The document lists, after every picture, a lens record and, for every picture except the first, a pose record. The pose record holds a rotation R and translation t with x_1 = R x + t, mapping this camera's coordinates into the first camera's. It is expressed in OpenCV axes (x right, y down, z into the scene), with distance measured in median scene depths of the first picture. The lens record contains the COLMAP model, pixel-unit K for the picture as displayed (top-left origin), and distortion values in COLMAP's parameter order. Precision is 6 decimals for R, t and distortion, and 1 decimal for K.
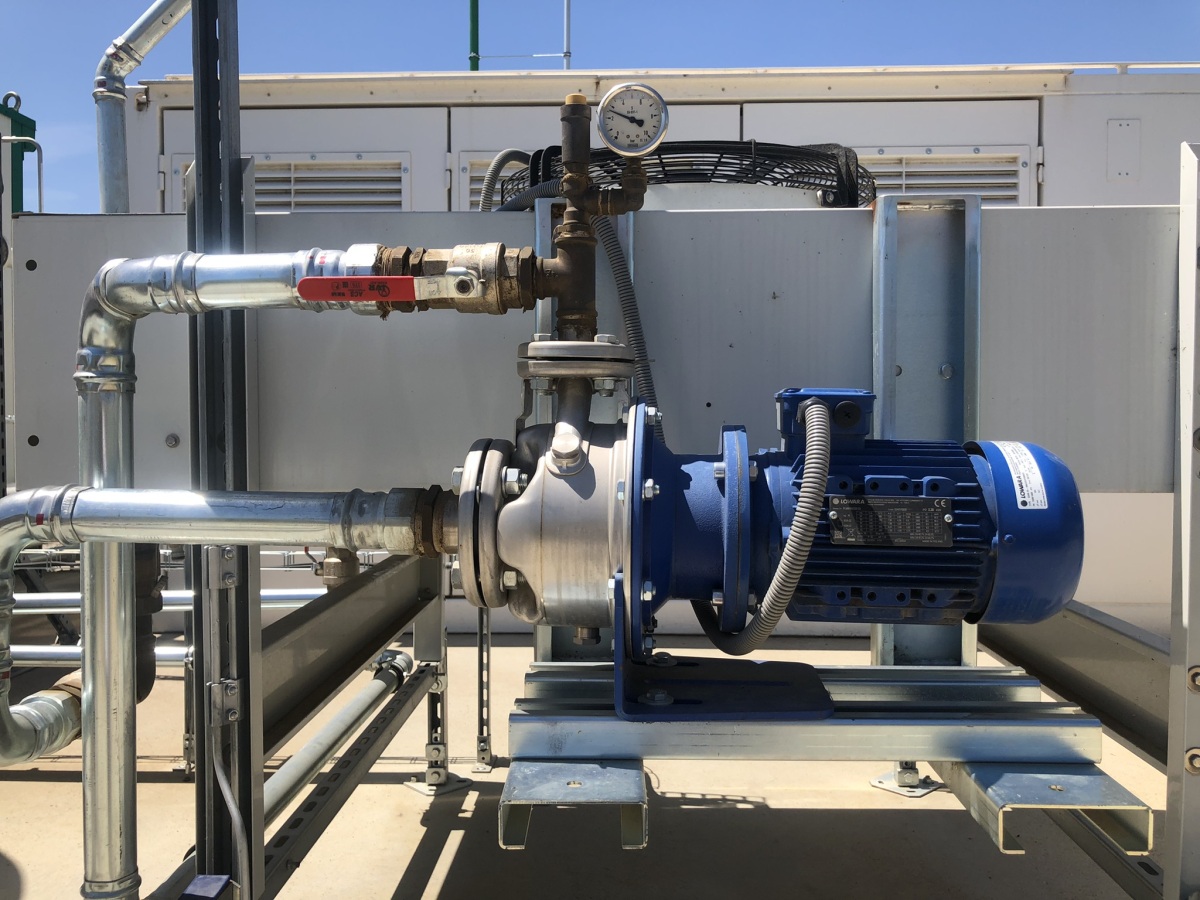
lens RADIAL K [[978.0, 0, 602.0], [0, 978.0, 455.8], [0, 0, 1]] dist [0.038807, -0.048095]
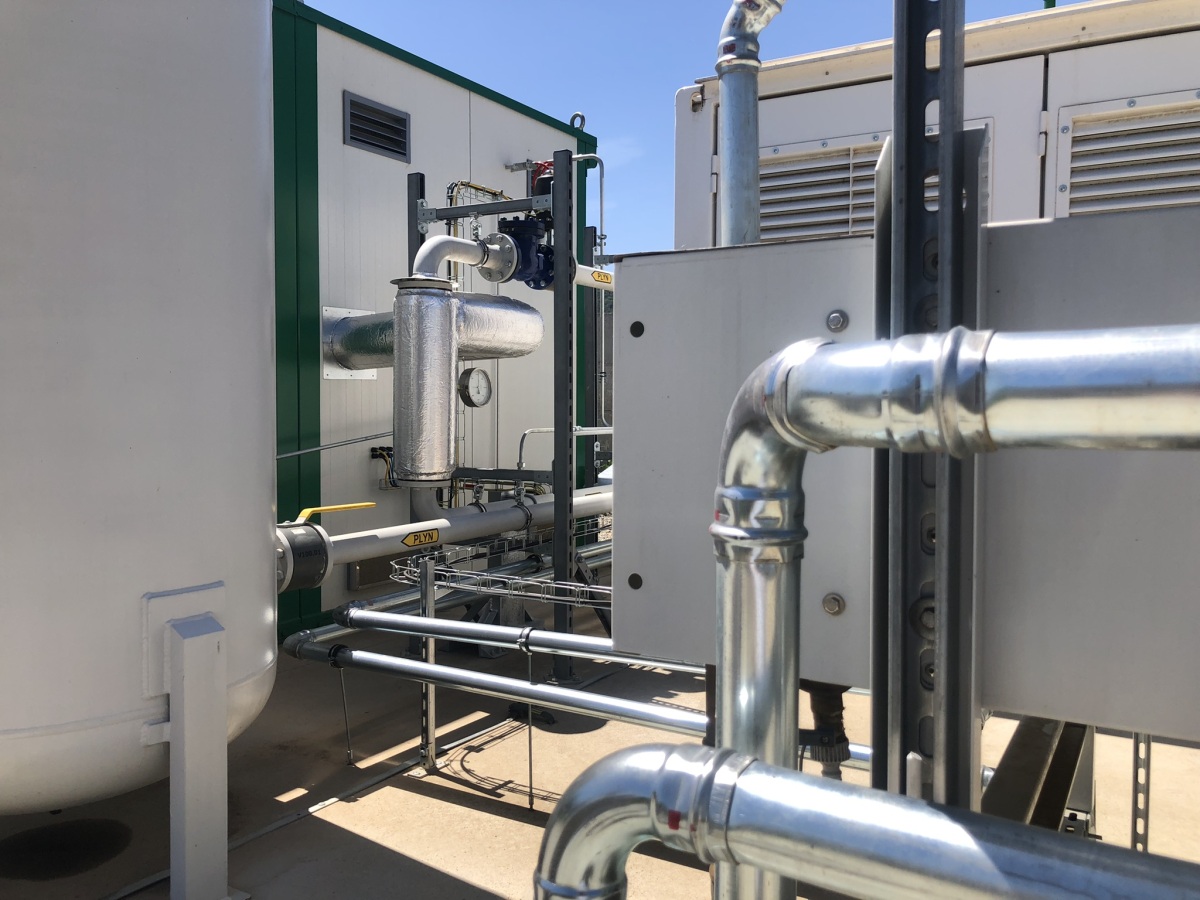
lens RADIAL K [[978.0, 0, 605.8], [0, 978.0, 455.6], [0, 0, 1]] dist [0.038807, -0.048095]
pose [[0.878894, 0.032690, -0.475895, -0.316742], [-0.024829, 0.999432, 0.022797, -0.140189], [0.476370, -0.008220, 0.879207, 0.458462]]
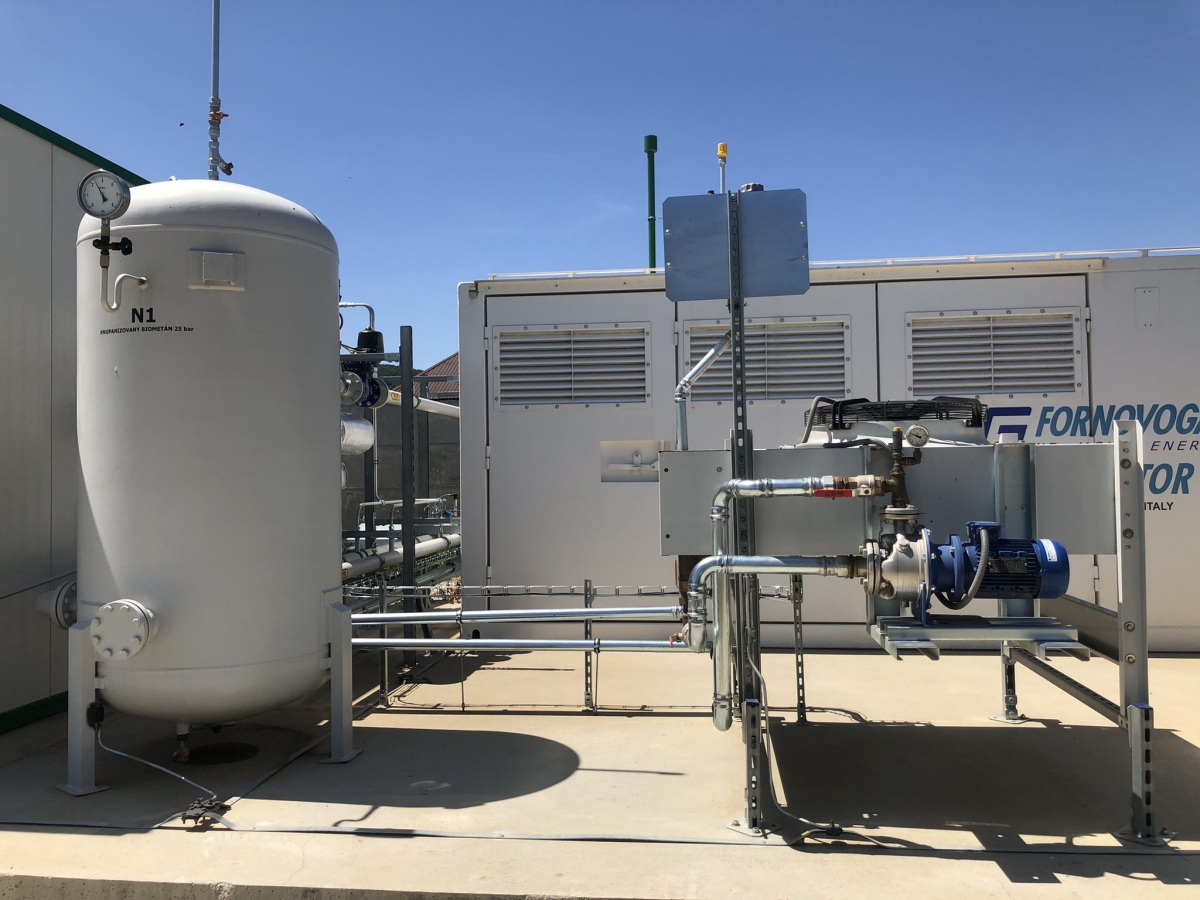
lens RADIAL K [[978.0, 0, 607.9], [0, 978.0, 451.7], [0, 0, 1]] dist [0.038807, -0.048095]
pose [[0.997569, -0.014110, -0.068243, -0.646125], [0.010239, 0.998336, -0.056740, -0.111272], [0.068930, 0.055903, 0.996054, -1.901195]]
